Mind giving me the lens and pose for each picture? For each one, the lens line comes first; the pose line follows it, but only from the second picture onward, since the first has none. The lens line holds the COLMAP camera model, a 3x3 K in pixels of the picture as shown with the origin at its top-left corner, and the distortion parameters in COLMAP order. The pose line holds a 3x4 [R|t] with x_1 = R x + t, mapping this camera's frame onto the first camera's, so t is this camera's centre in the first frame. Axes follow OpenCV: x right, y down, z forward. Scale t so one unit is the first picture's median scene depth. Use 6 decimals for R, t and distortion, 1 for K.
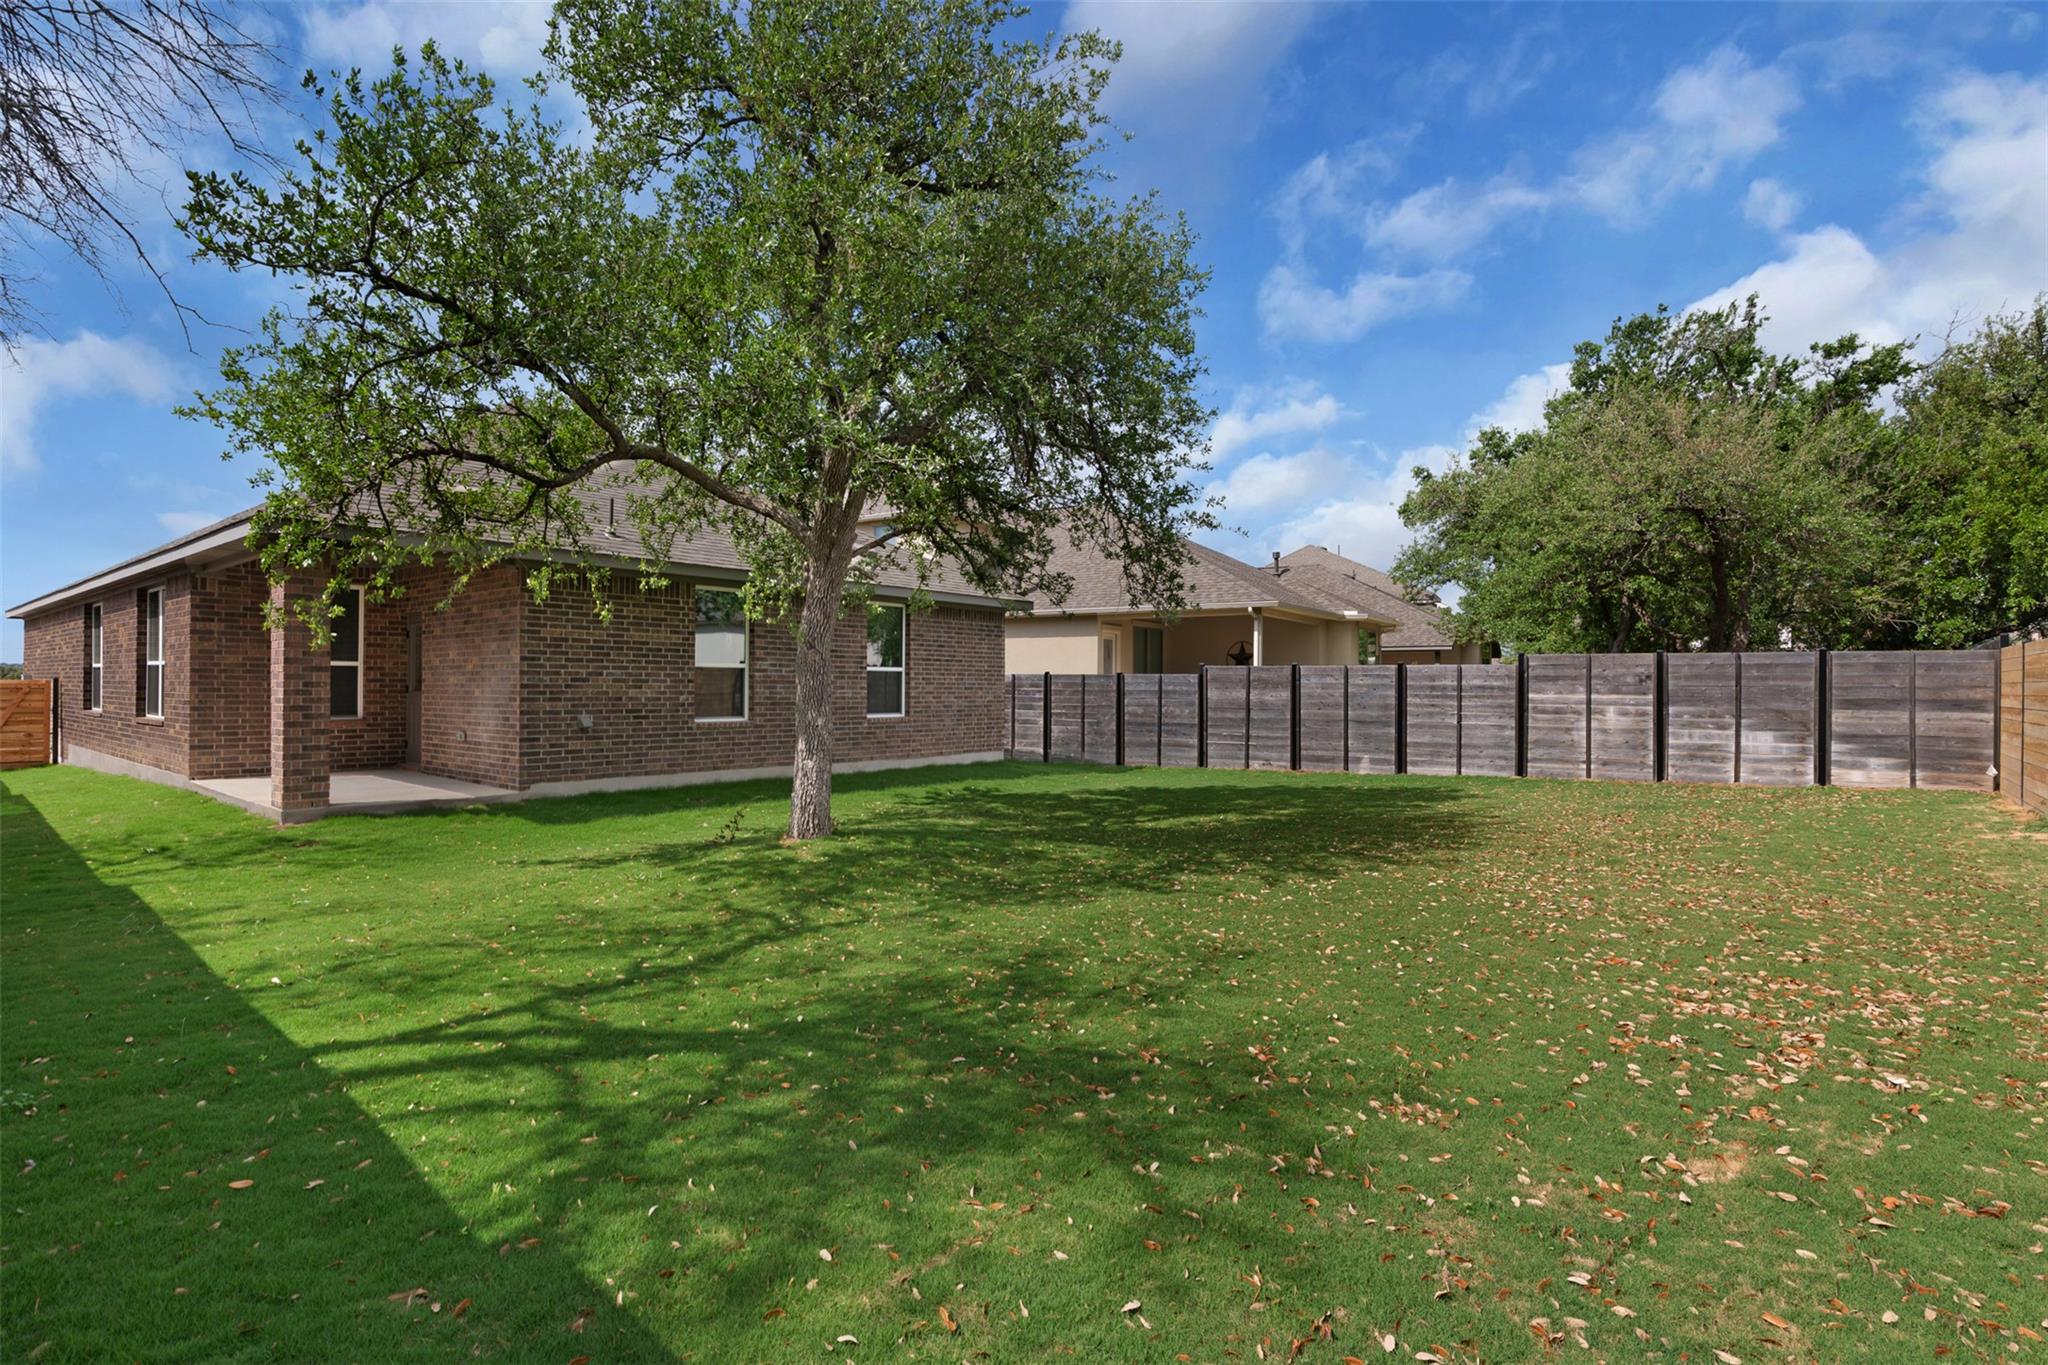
lens RADIAL K [[979.7, 0, 1013.1], [0, 979.7, 691.2], [0, 0, 1]] dist [0.009957, -0.000673]
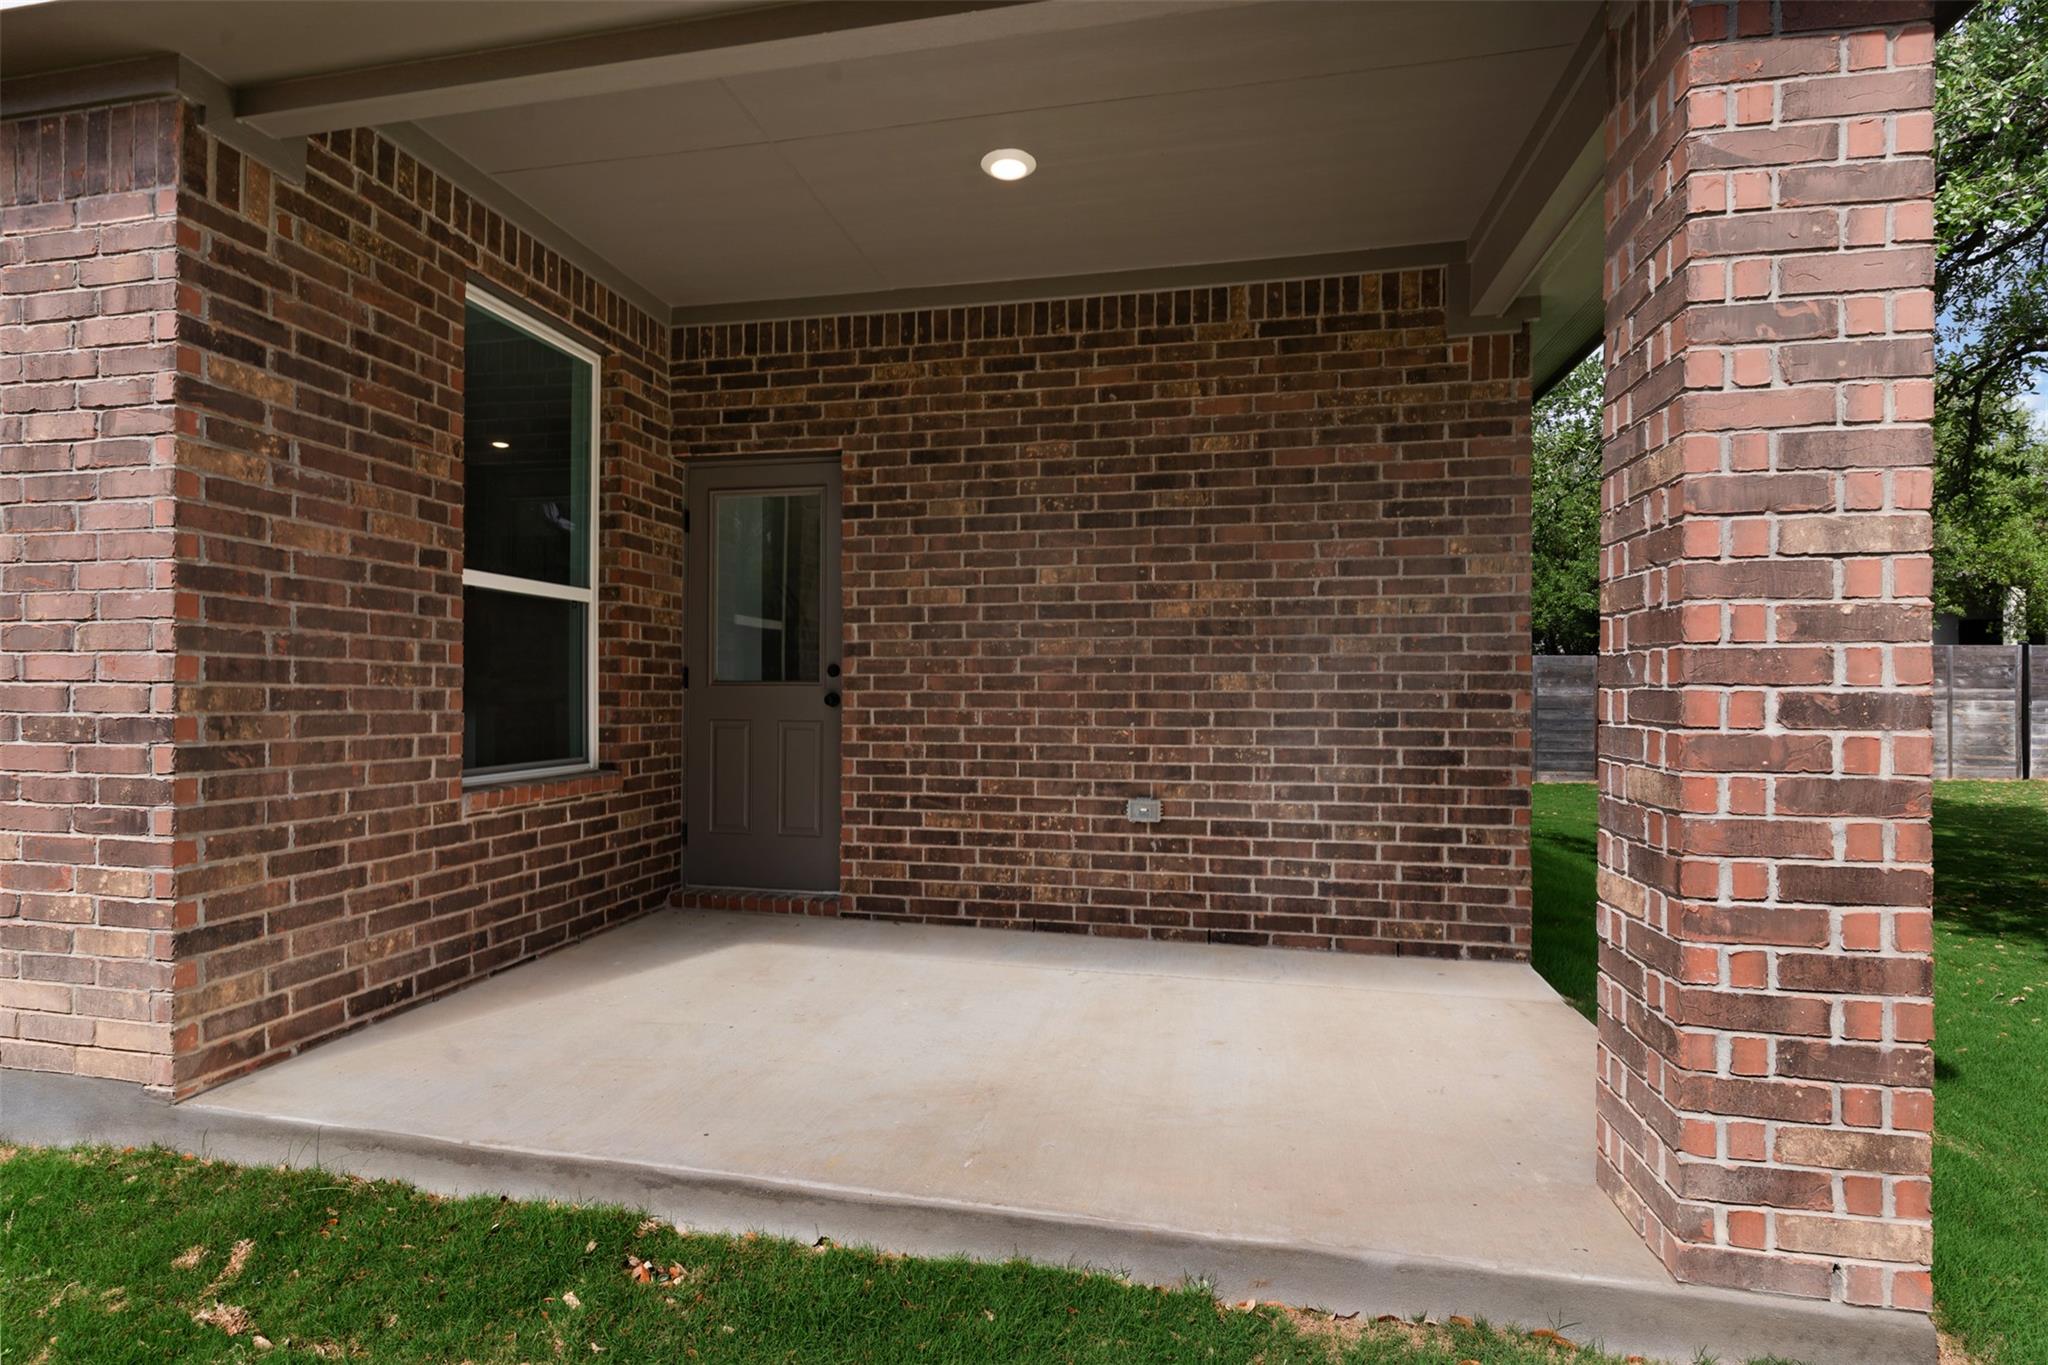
lens RADIAL K [[979.7, 0, 1013.1], [0, 979.7, 691.2], [0, 0, 1]] dist [0.009957, -0.000673]
pose [[0.878797, -0.002996, 0.477186, -0.668567], [0.003820, 0.999992, -0.000758, 0.003624], [-0.477180, 0.002489, 0.878802, 0.629627]]
